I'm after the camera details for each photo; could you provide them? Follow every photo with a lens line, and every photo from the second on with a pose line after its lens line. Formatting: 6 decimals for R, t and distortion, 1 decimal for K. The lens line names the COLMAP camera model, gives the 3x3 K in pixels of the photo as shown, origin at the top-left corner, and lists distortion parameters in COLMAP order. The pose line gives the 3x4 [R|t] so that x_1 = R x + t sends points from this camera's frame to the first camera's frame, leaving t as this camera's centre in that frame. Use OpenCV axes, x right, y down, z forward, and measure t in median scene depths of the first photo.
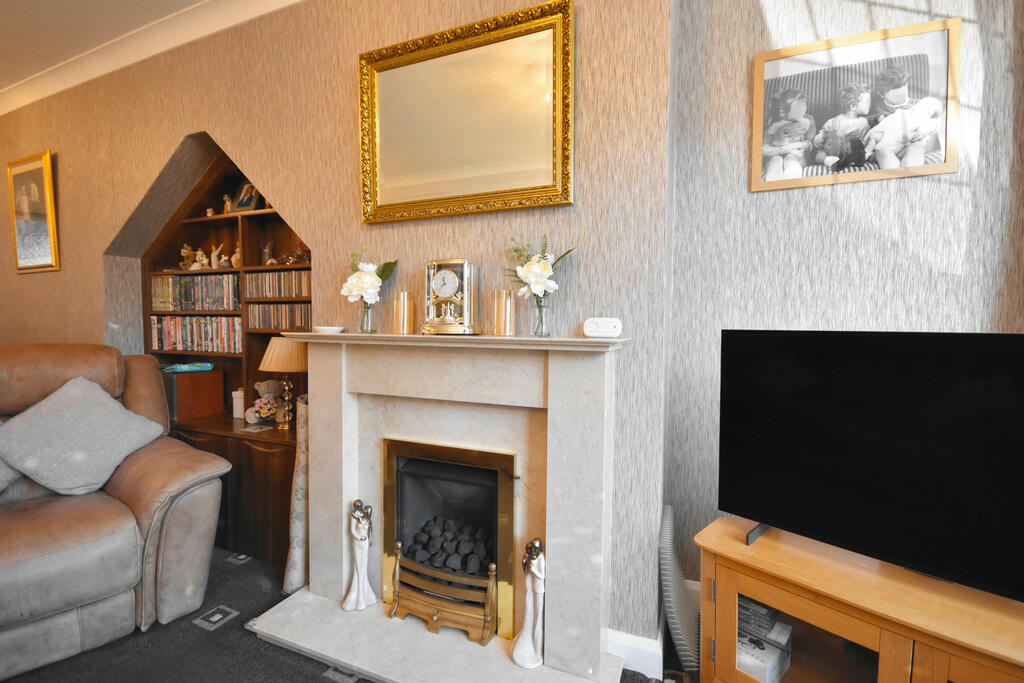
lens RADIAL K [[462.6, 0, 508.2], [0, 462.6, 343.7], [0, 0, 1]] dist [0.000189, -0.013254]
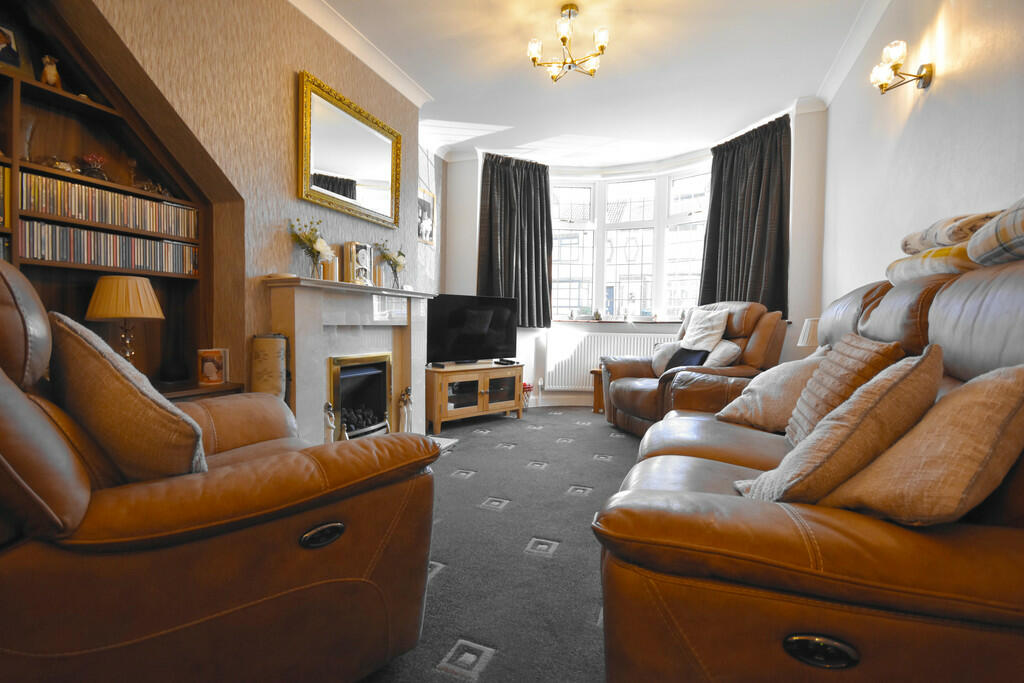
lens RADIAL K [[462.6, 0, 508.2], [0, 462.6, 343.7], [0, 0, 1]] dist [0.000189, -0.013254]
pose [[-0.028259, -0.050773, 0.998310, -1.988029], [0.029468, 0.998233, 0.051604, 0.121125], [-0.999166, 0.030876, -0.026713, 0.557066]]
